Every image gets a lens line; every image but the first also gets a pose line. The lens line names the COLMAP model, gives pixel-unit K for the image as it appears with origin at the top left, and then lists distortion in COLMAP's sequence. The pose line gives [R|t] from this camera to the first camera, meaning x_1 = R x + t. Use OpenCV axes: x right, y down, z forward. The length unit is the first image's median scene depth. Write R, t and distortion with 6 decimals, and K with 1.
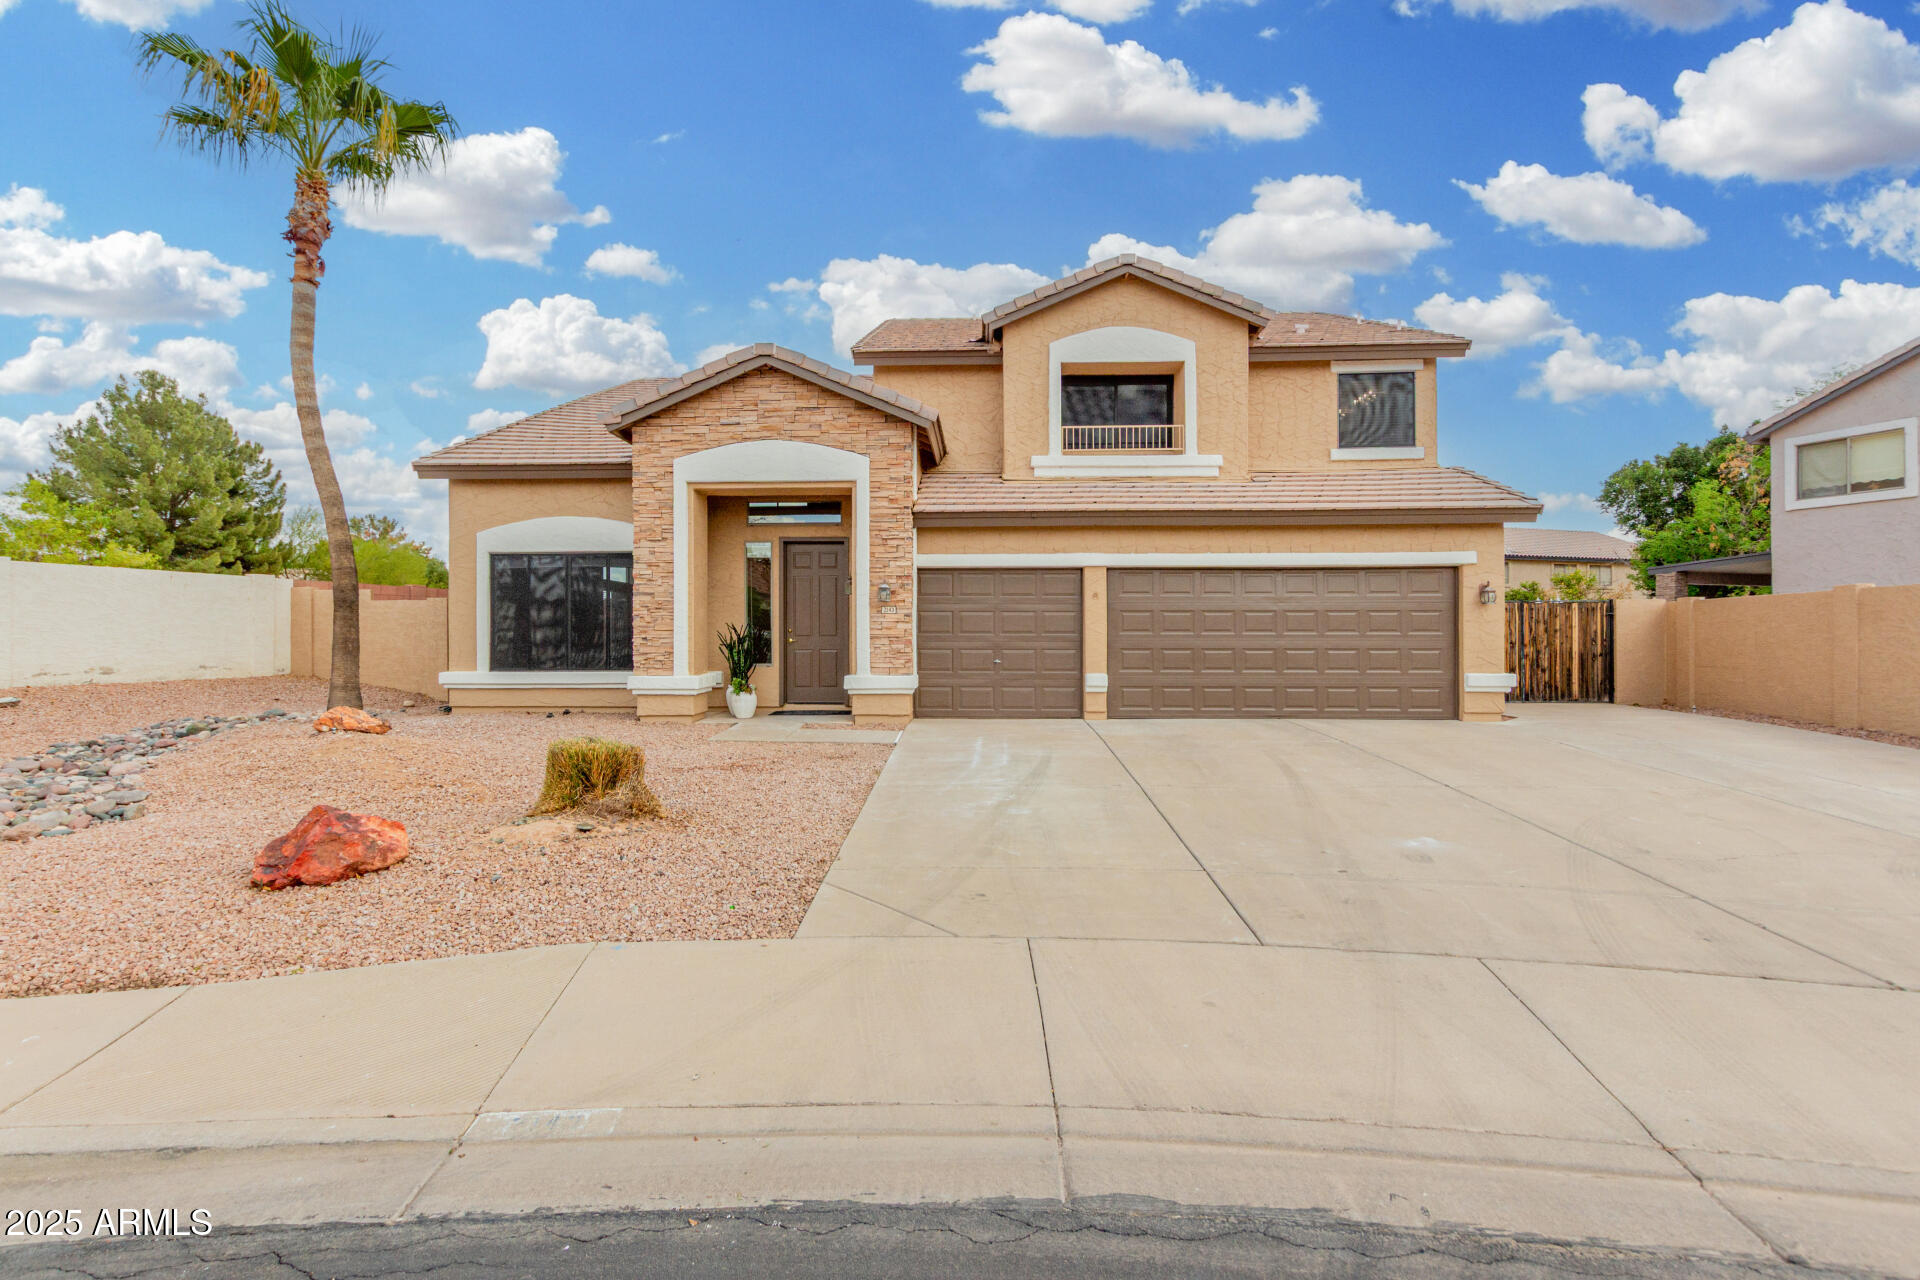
lens RADIAL K [[894.0, 0, 960.0], [0, 894.0, 640.0], [0, 0, 1]] dist [0.012995, -0.000859]
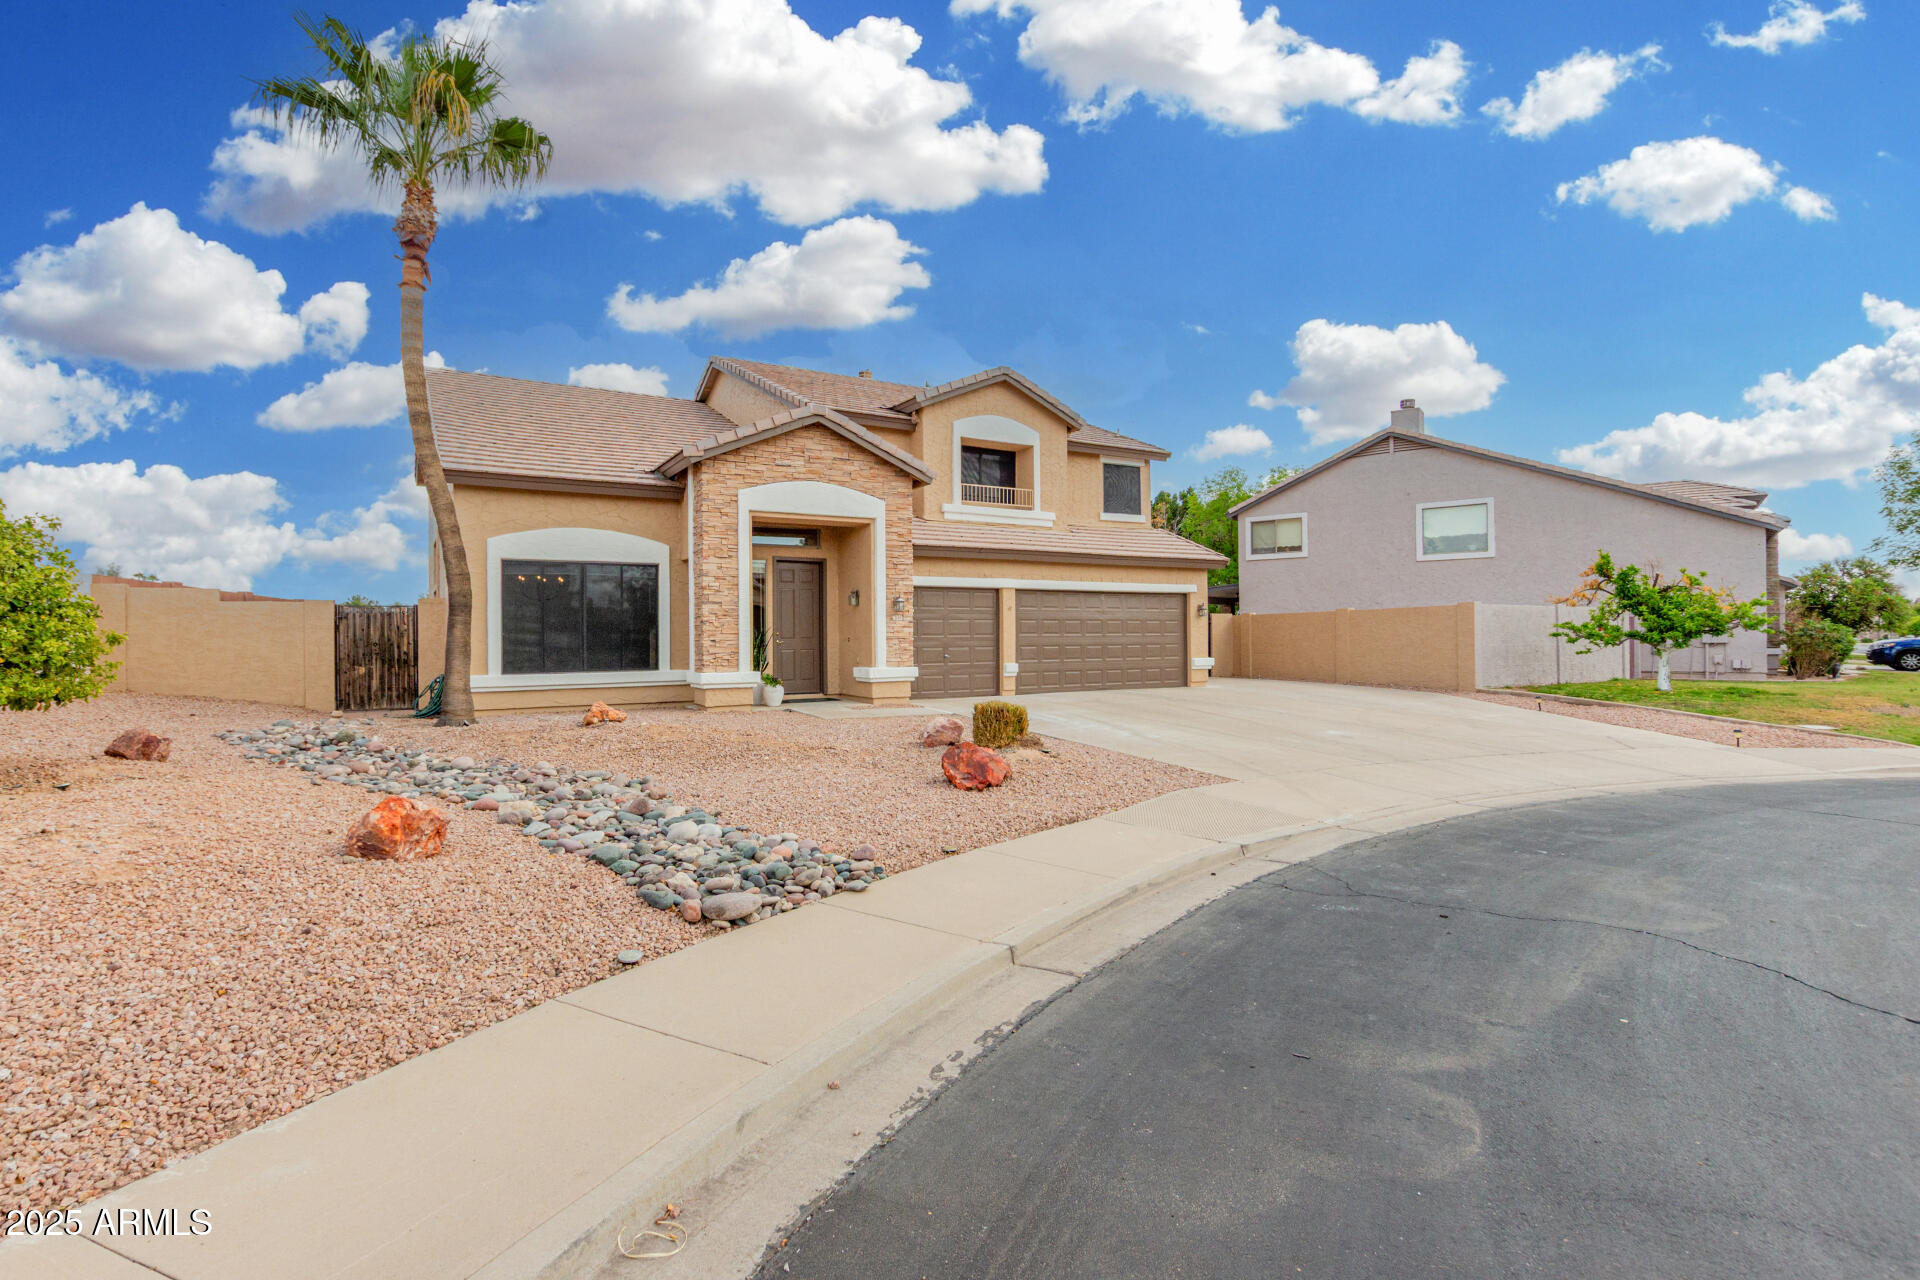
lens RADIAL K [[894.0, 0, 960.0], [0, 894.0, 640.0], [0, 0, 1]] dist [0.012995, -0.000859]
pose [[0.837401, -0.007508, 0.546538, -0.655007], [0.010402, 0.999943, -0.002202, 0.002912], [-0.546491, 0.007529, 0.837431, -0.142308]]
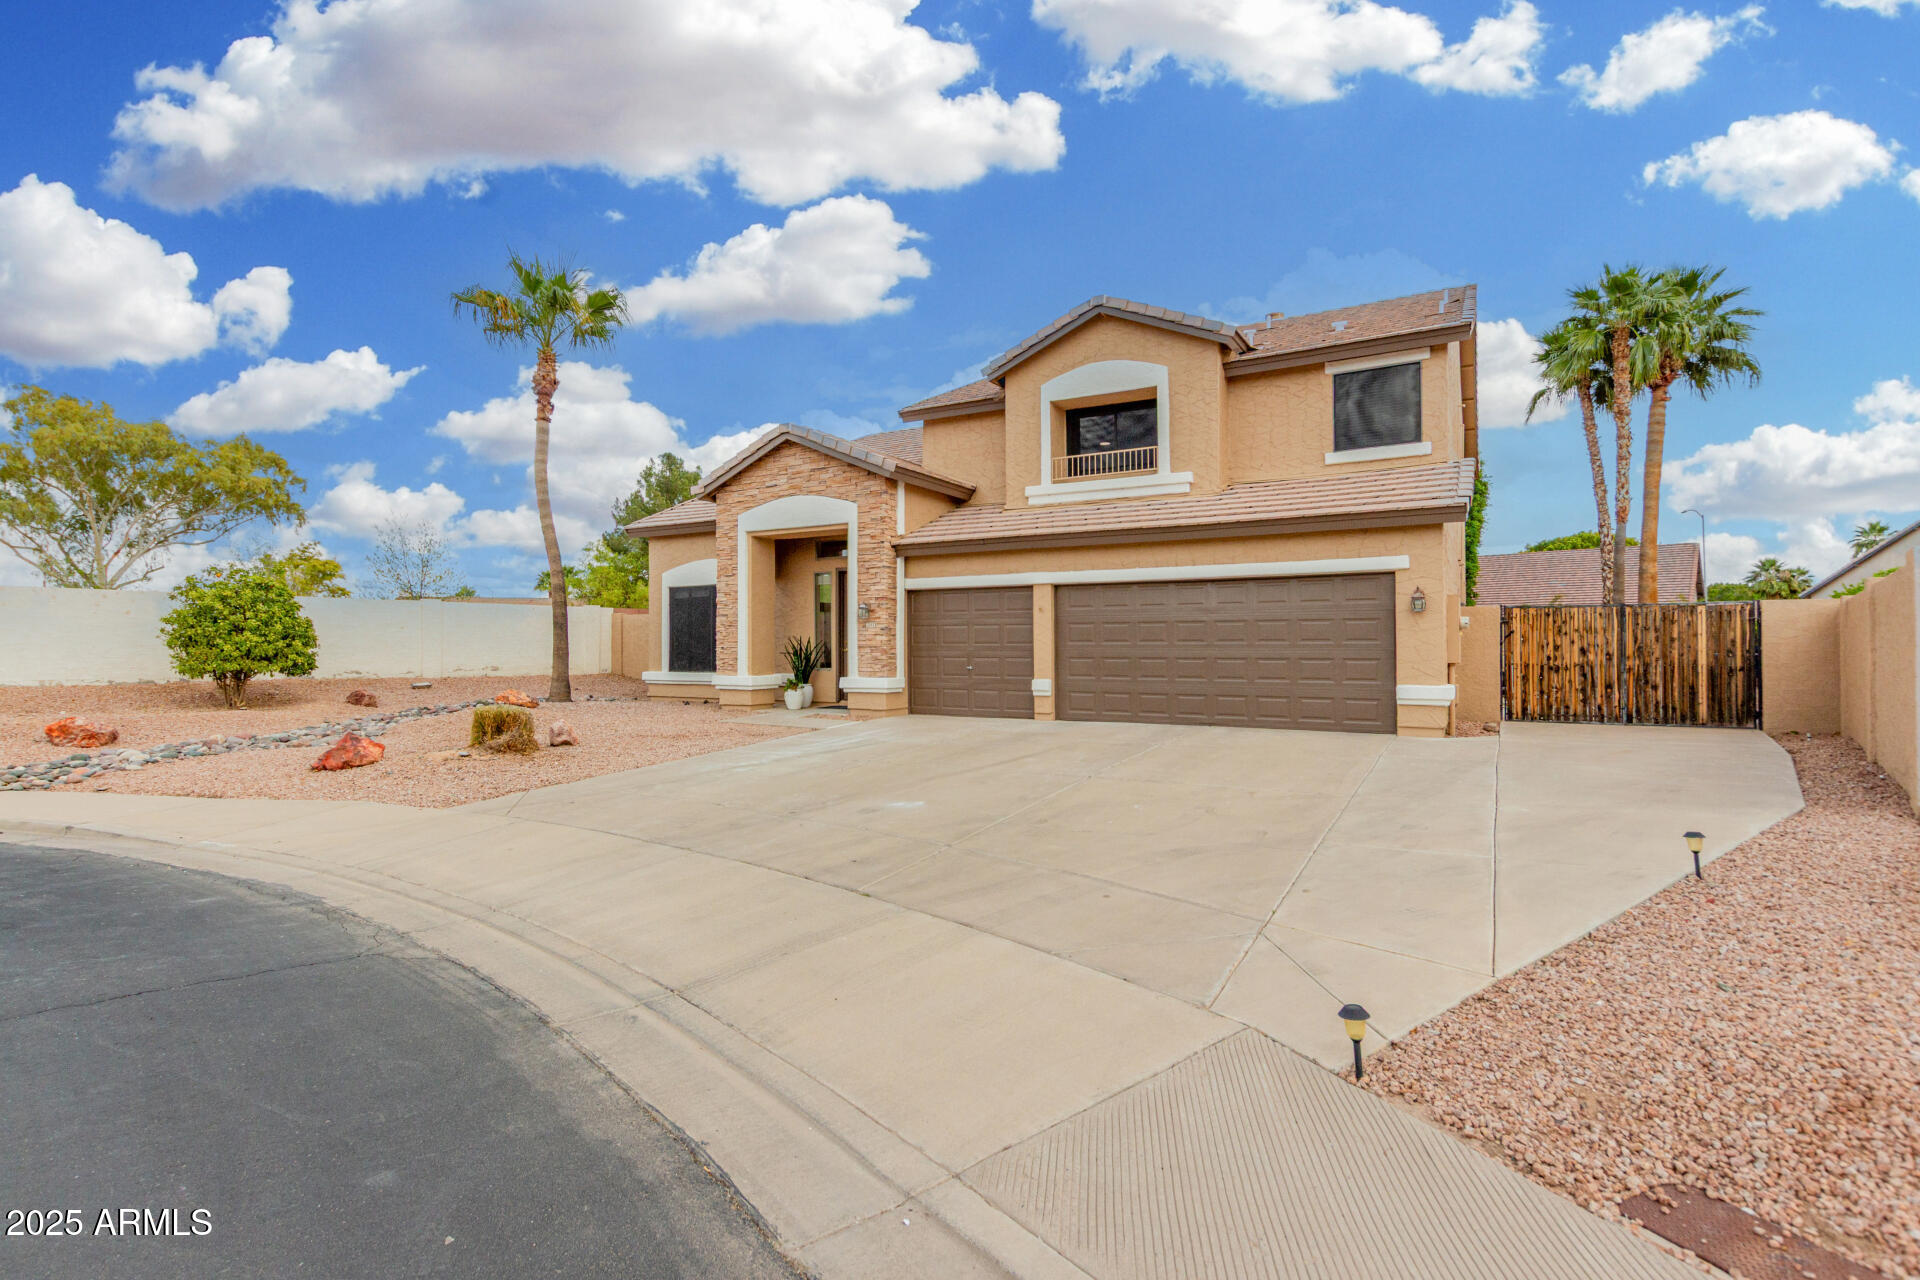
lens RADIAL K [[914.4, 0, 972.3], [0, 914.4, 646.8], [0, 0, 1]] dist [0.011864, 0.000588]
pose [[0.888617, -0.000665, -0.458650, 0.567956], [-0.002423, 0.999978, -0.006144, 0.003685], [0.458645, 0.006571, 0.888596, -0.059354]]
